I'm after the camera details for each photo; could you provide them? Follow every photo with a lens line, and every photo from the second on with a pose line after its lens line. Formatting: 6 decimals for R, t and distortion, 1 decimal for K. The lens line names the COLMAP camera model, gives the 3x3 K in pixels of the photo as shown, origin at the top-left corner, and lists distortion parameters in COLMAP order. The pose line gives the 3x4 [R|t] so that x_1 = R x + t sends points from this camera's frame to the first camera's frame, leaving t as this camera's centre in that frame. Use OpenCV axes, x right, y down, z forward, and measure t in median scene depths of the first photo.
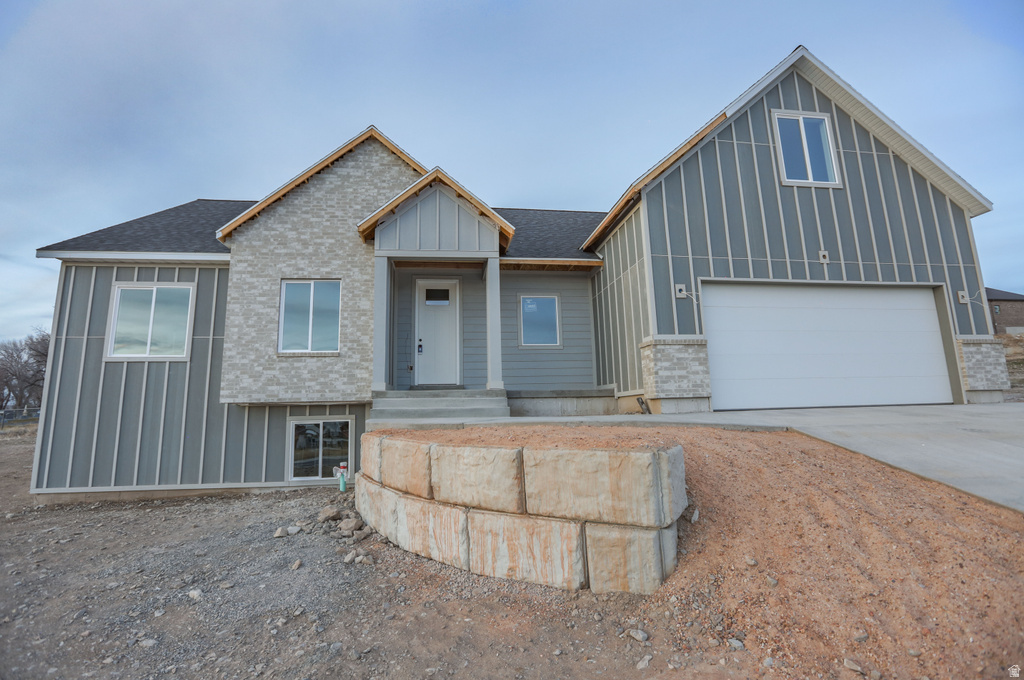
lens RADIAL K [[469.5, 0, 510.1], [0, 469.5, 332.9], [0, 0, 1]] dist [-0.038249, 0.009833]
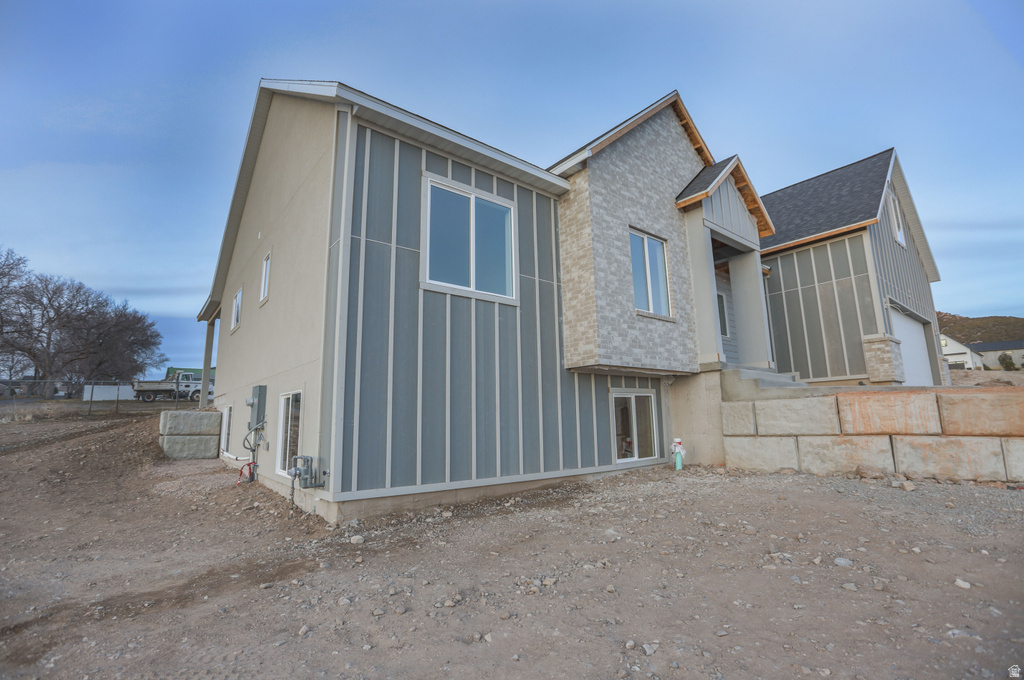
lens RADIAL K [[469.5, 0, 509.8], [0, 469.5, 335.7], [0, 0, 1]] dist [-0.038249, 0.009833]
pose [[0.858145, 0.101875, 0.503198, -1.120286], [-0.089386, 0.994793, -0.048963, 0.151056], [-0.505566, -0.002961, 0.862783, 0.378854]]
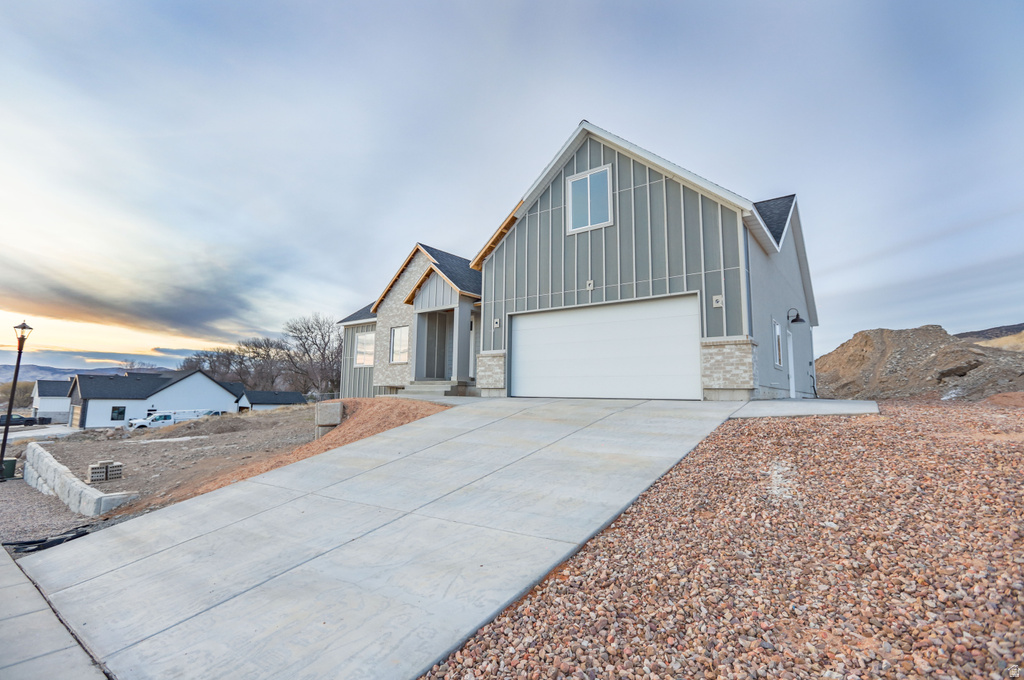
lens RADIAL K [[469.5, 0, 505.9], [0, 469.5, 335.6], [0, 0, 1]] dist [-0.038249, 0.009833]
pose [[0.695122, -0.057561, -0.716583, 1.430222], [0.086412, 0.996252, 0.003798, -0.045541], [0.713679, -0.064561, 0.697491, -0.115945]]
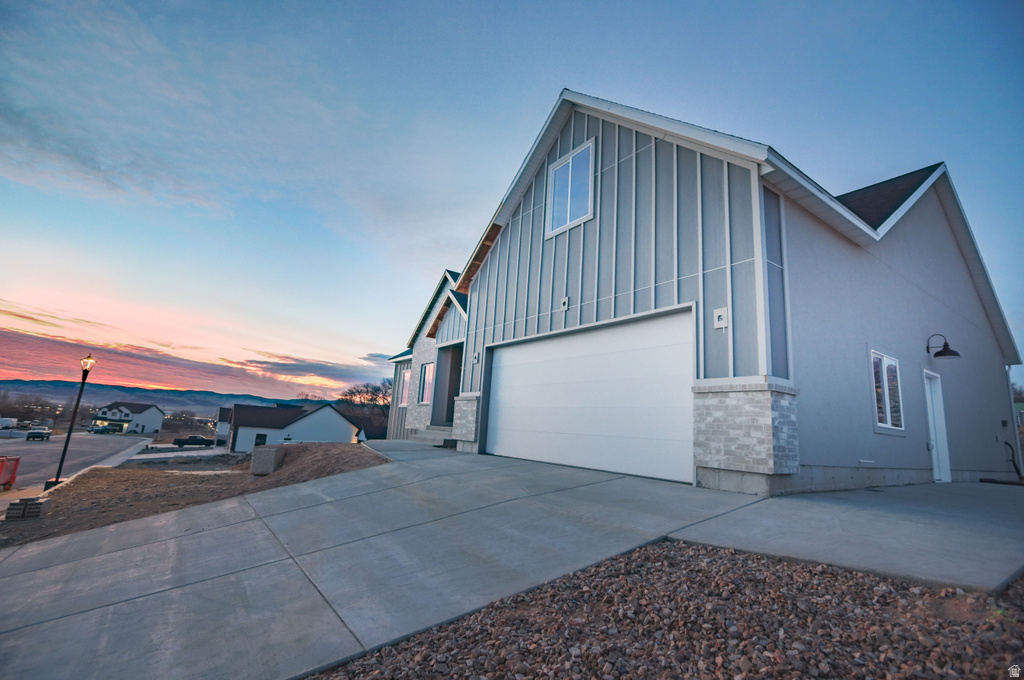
lens RADIAL K [[469.5, 0, 508.0], [0, 469.5, 335.7], [0, 0, 1]] dist [-0.038249, 0.009833]
pose [[0.451170, -0.125269, -0.883602, 1.434121], [0.071150, 0.991997, -0.104307, -0.007733], [0.889597, -0.015808, 0.456472, 0.444265]]
